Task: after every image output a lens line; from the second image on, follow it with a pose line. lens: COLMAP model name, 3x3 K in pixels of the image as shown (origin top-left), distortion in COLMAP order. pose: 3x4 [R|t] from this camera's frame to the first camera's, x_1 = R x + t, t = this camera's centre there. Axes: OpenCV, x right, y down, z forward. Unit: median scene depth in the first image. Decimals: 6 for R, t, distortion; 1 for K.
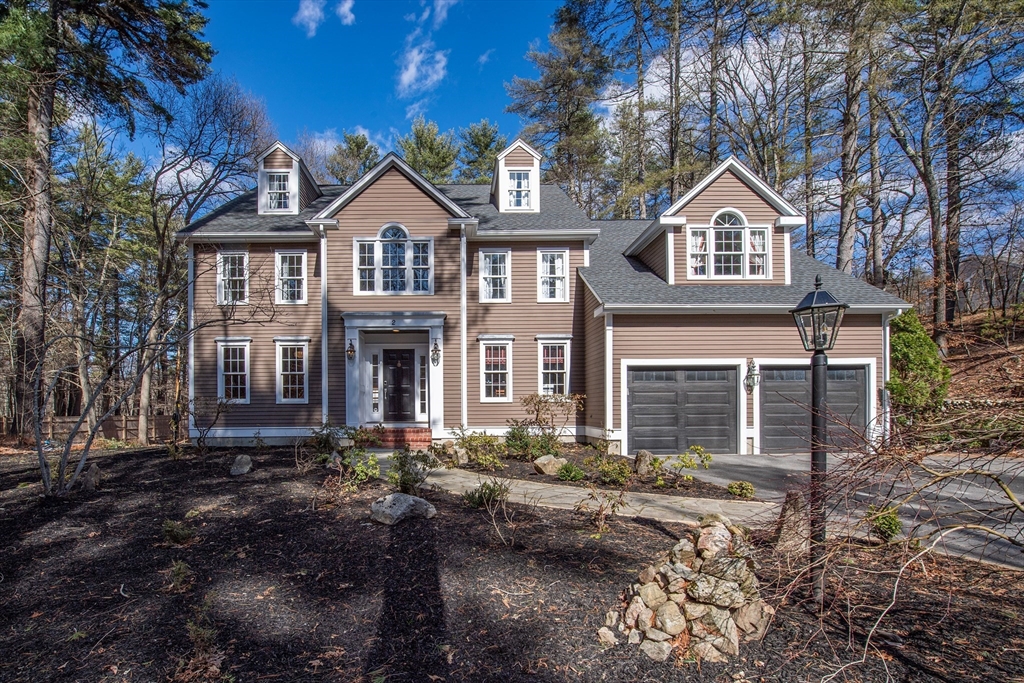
lens RADIAL K [[408.5, 0, 440.6], [0, 408.5, 406.1], [0, 0, 1]] dist [-0.013702, -0.000652]
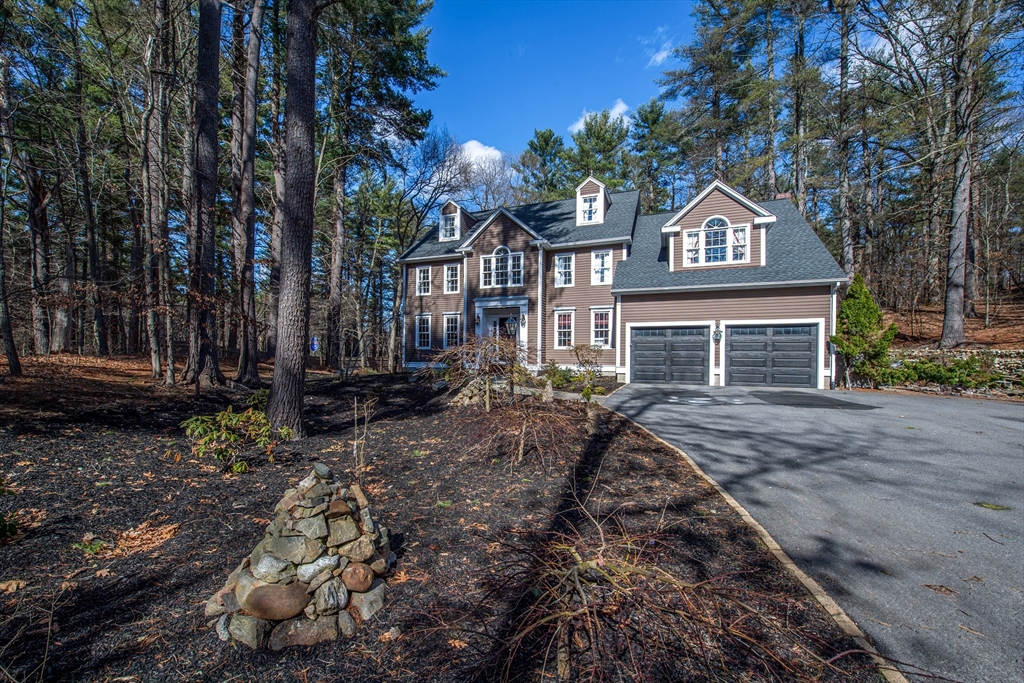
lens RADIAL K [[408.5, 0, 513.8], [0, 408.5, 349.7], [0, 0, 1]] dist [-0.013702, -0.000652]
pose [[0.932920, 0.007171, -0.360013, 0.530356], [-0.012116, 0.999861, -0.011481, 0.012301], [0.359880, 0.015073, 0.932877, -0.564626]]
